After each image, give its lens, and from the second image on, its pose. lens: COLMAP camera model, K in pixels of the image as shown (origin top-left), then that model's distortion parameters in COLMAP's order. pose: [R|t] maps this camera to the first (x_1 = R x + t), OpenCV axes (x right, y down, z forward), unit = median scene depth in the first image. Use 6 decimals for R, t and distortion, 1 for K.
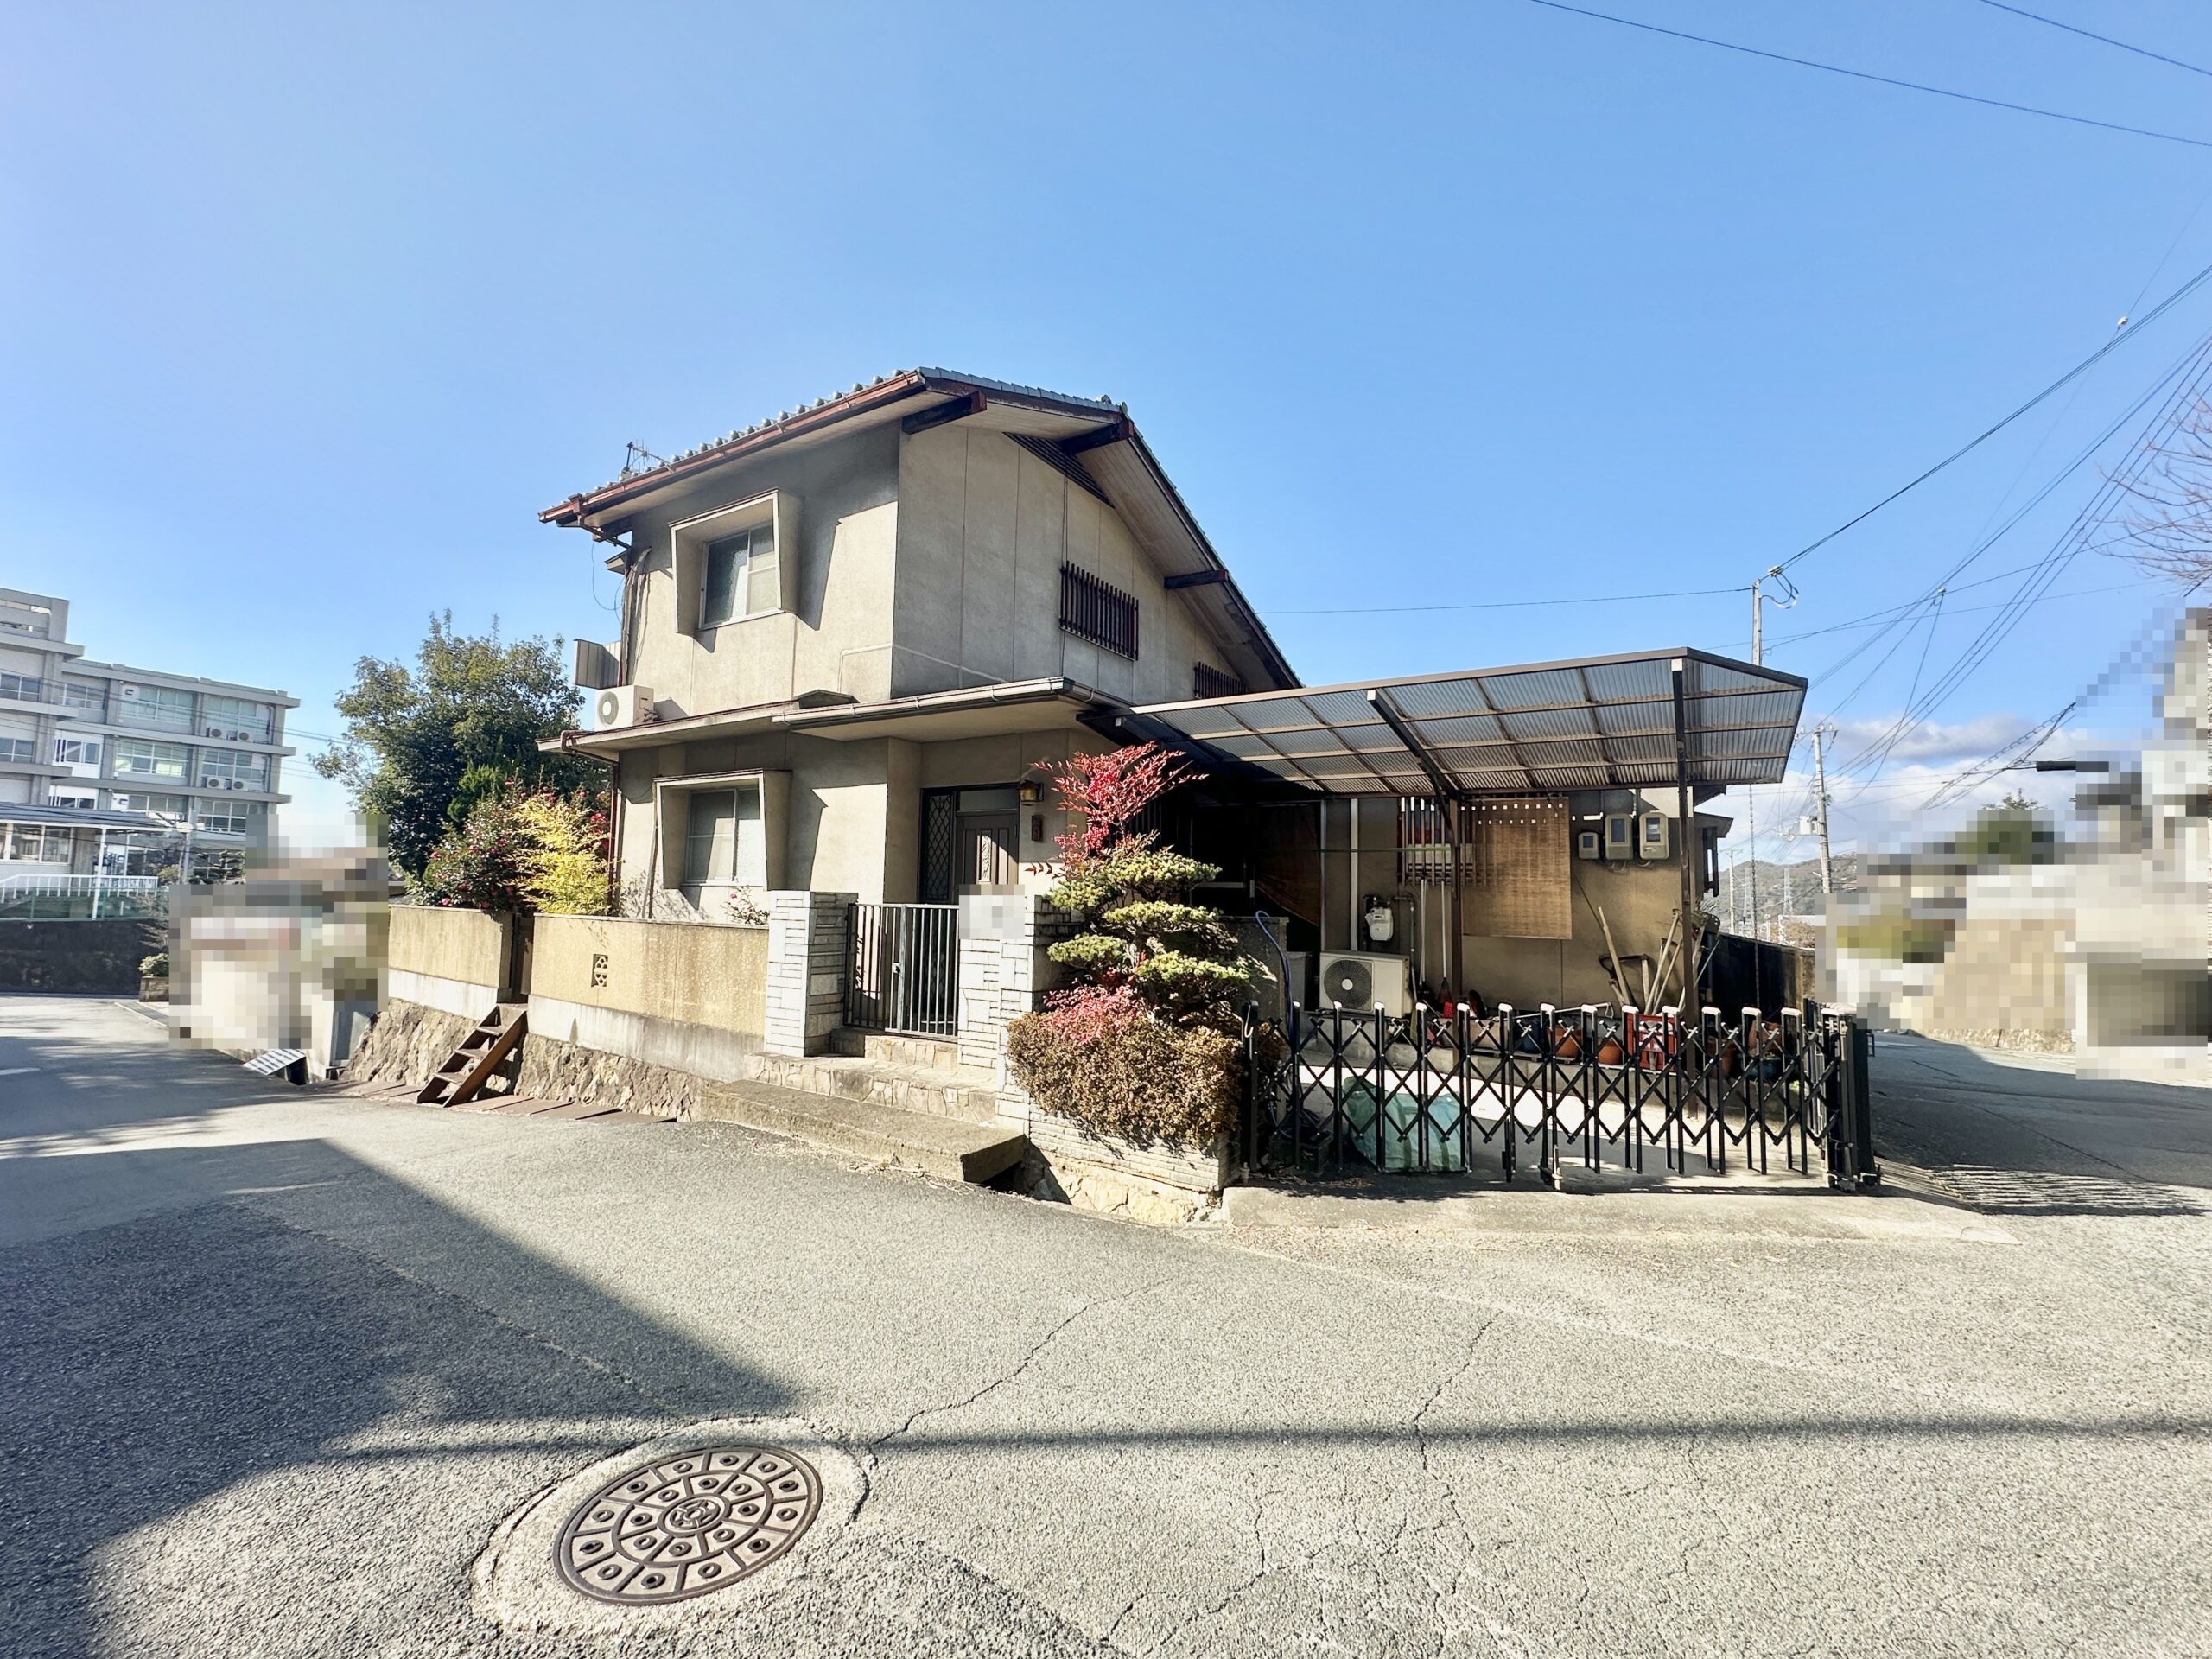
lens RADIAL K [[893.1, 0, 1106.0], [0, 893.1, 829.5], [0, 0, 1]] dist [0.003269, 0.000309]
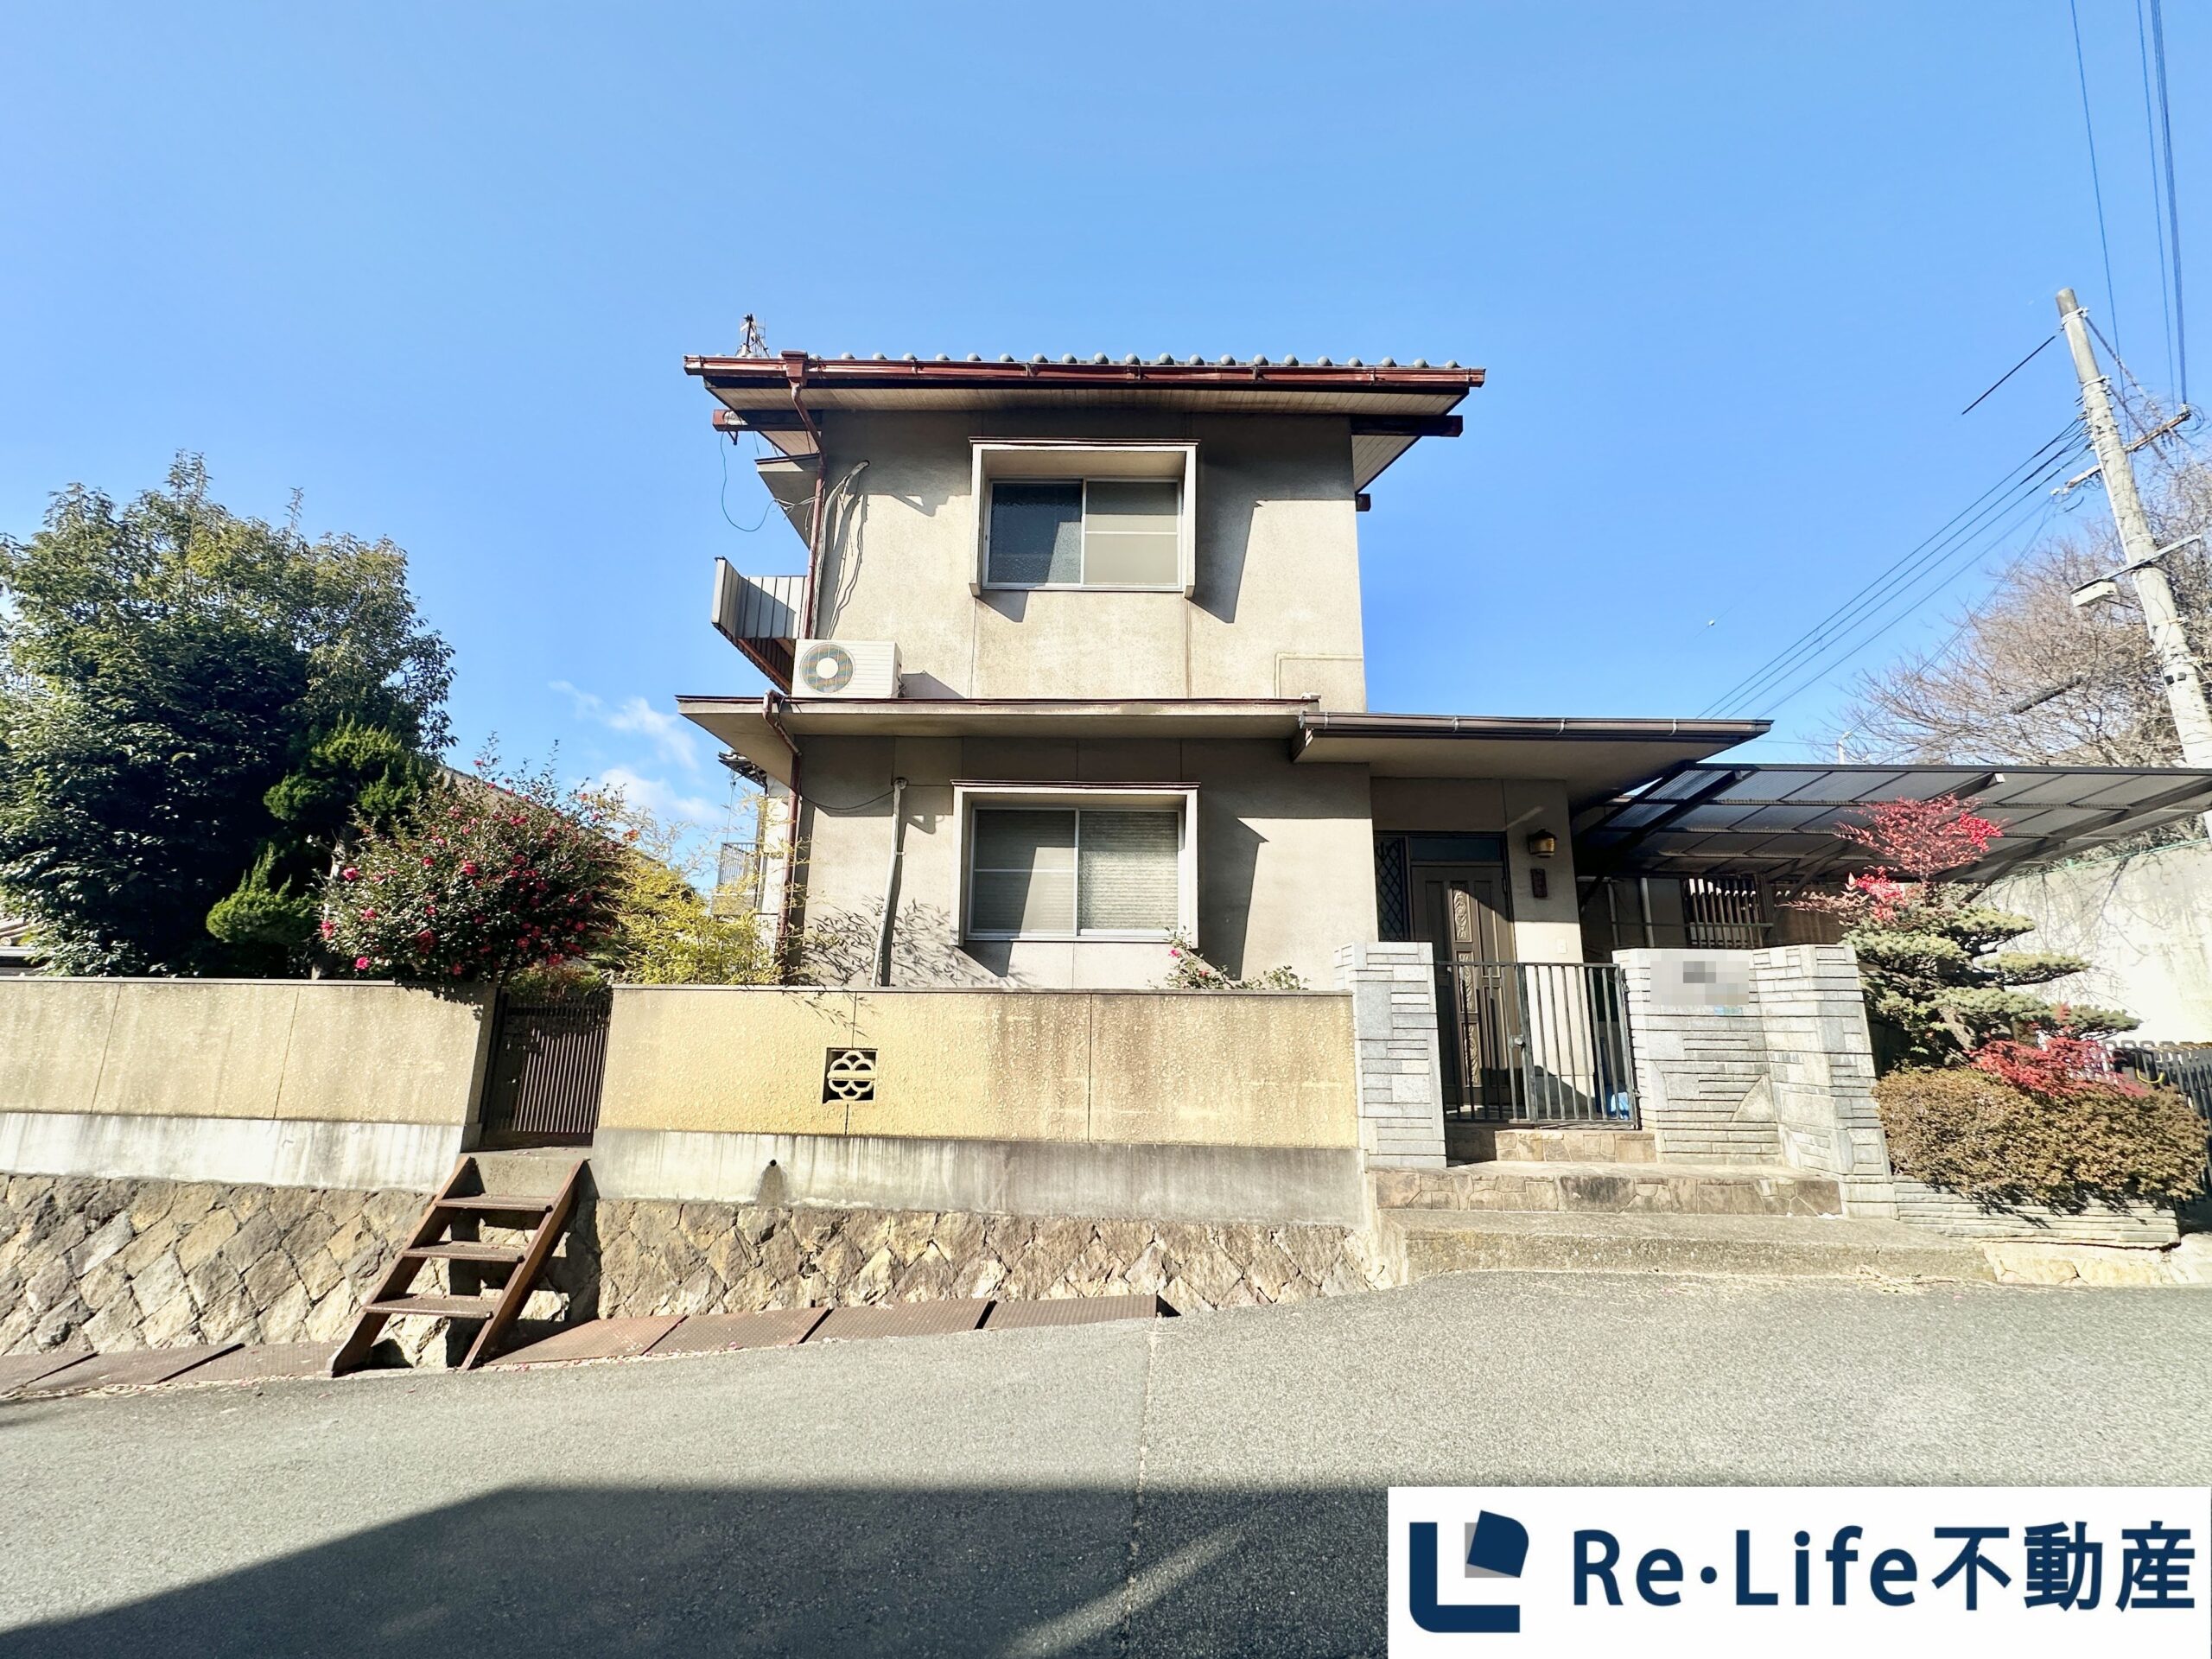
lens RADIAL K [[858.1, 0, 1106.0], [0, 858.1, 829.5], [0, 0, 1]] dist [0.000316, -0.000041]
pose [[0.856639, 0.099650, 0.506200, -0.800275], [-0.038216, 0.990730, -0.130361, 0.066369], [-0.514498, 0.092327, 0.852506, 0.424130]]
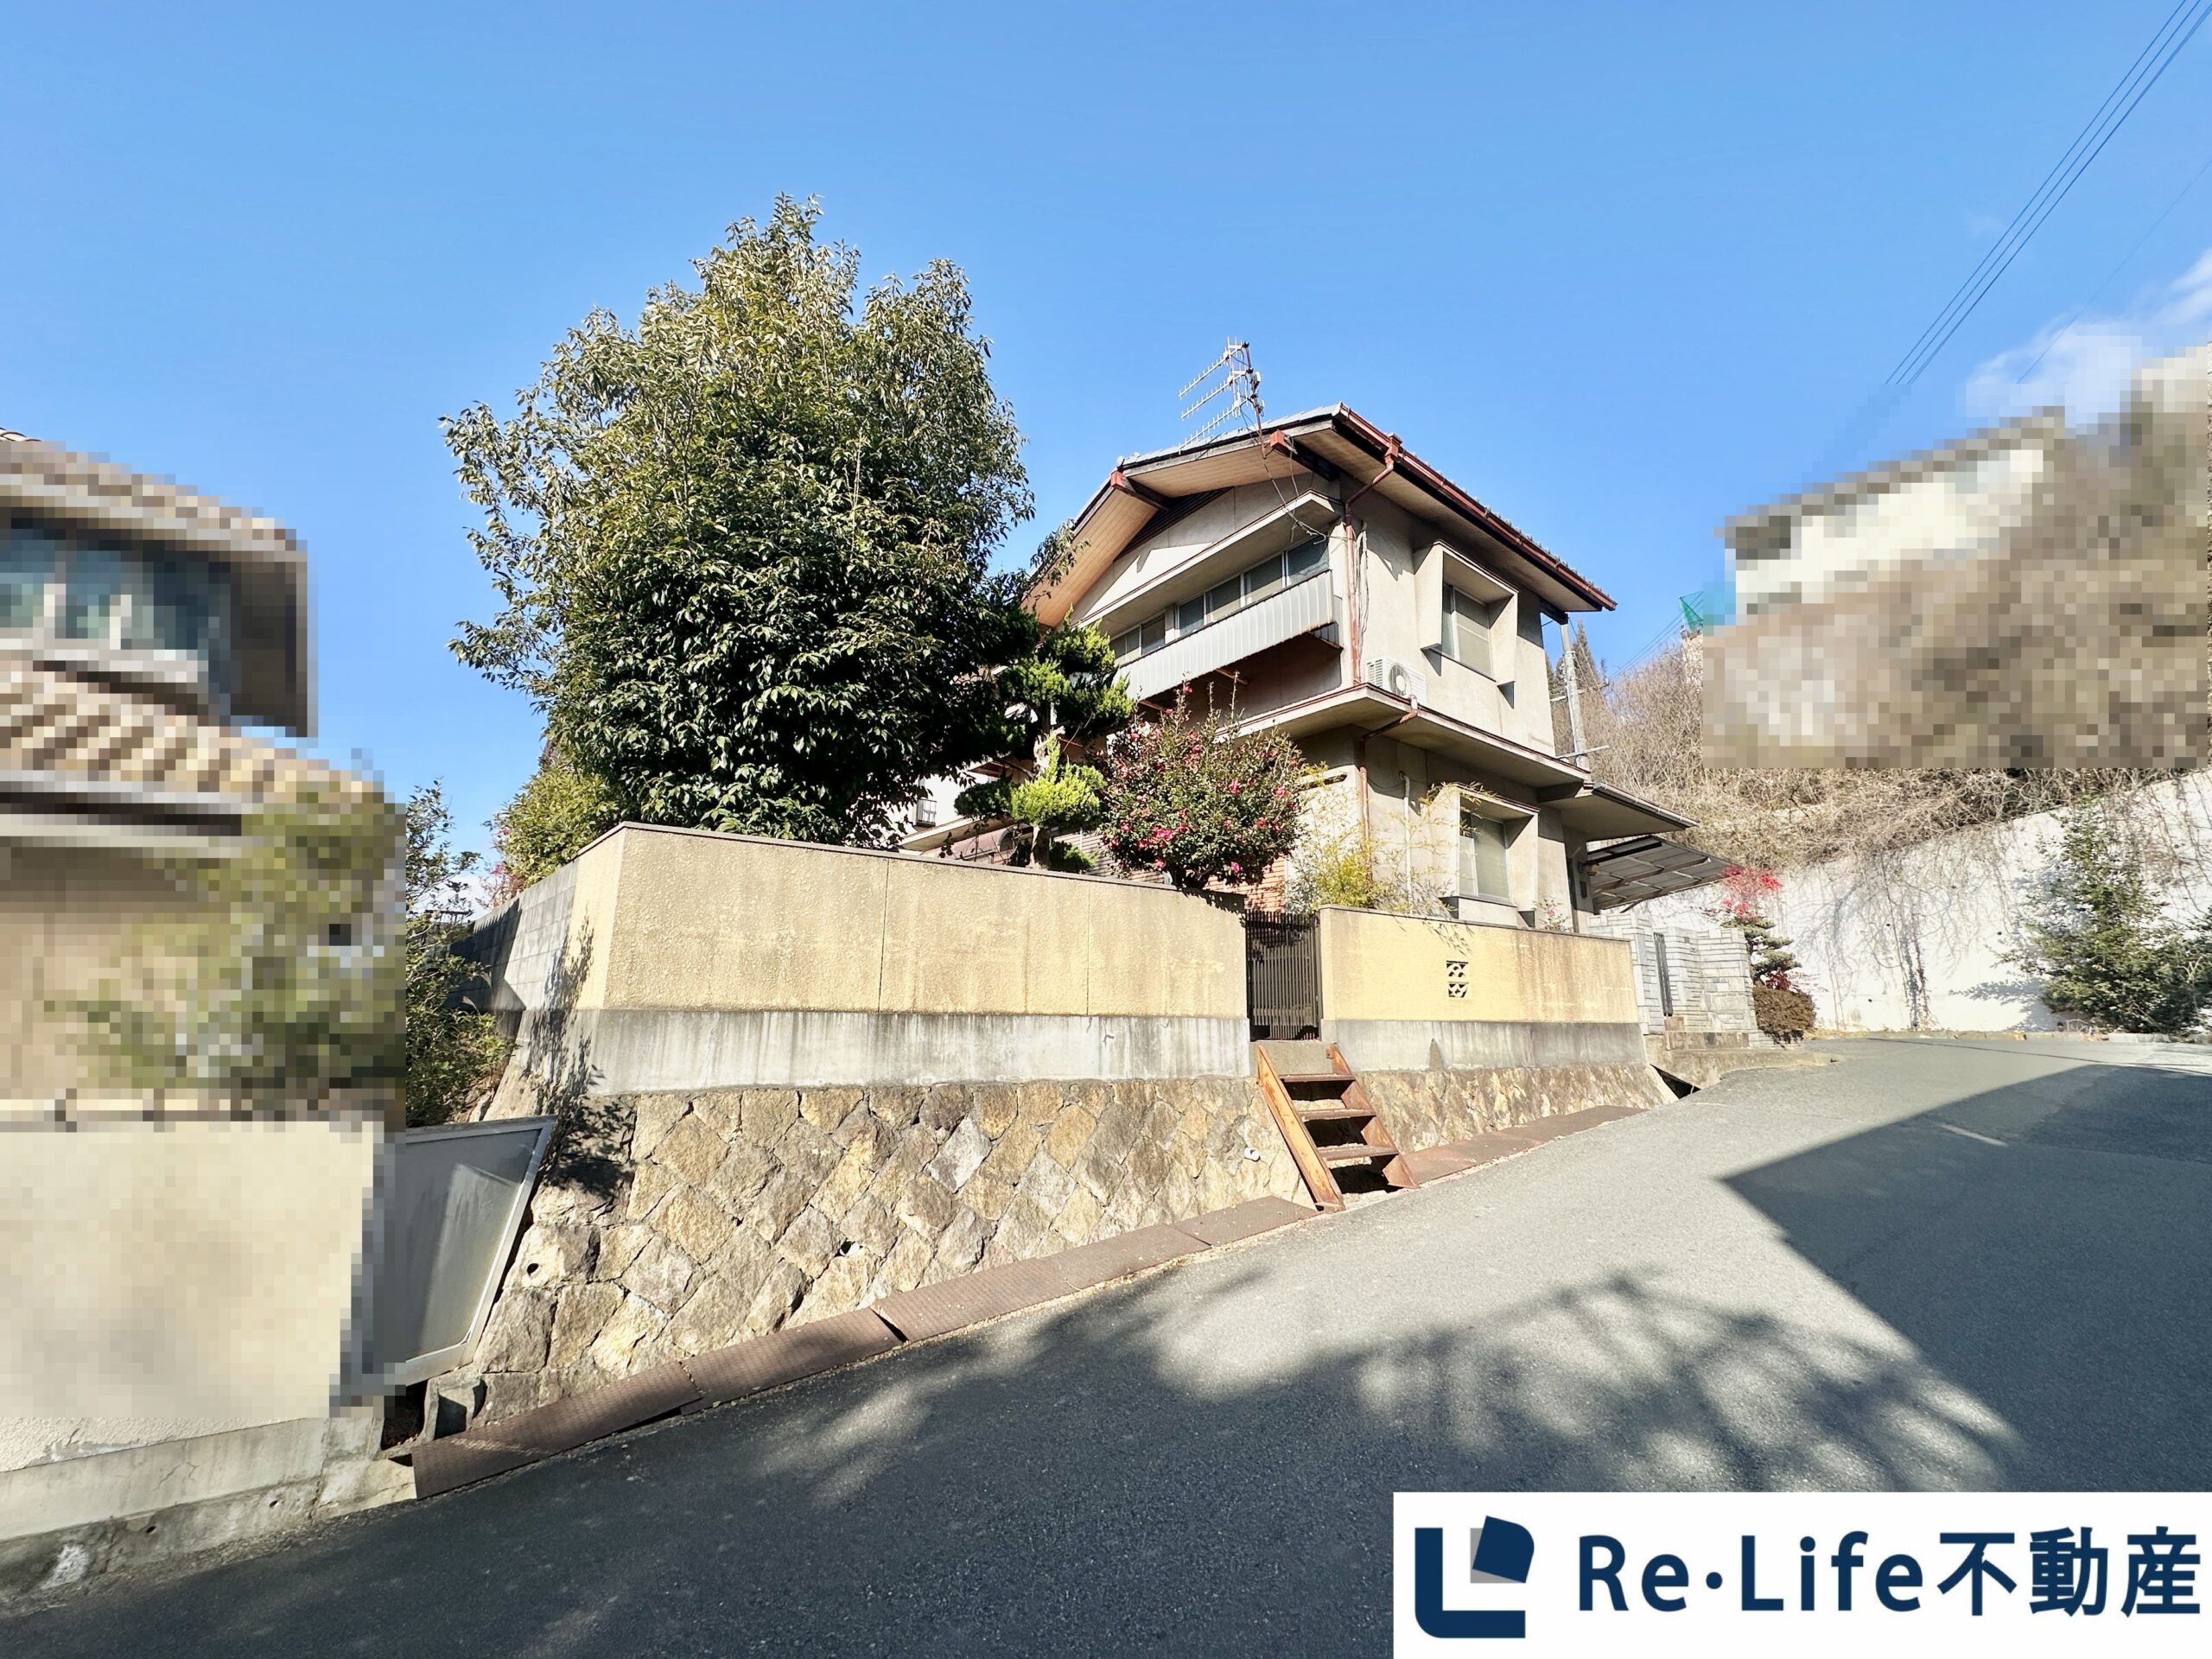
lens RADIAL K [[879.4, 0, 1106.0], [0, 879.4, 829.5], [0, 0, 1]] dist [-0.000675, 0.000202]
pose [[0.341850, 0.190489, 0.920246, -1.659567], [-0.074149, 0.981655, -0.175655, 0.210262], [-0.936825, -0.008188, 0.349704, 1.127620]]
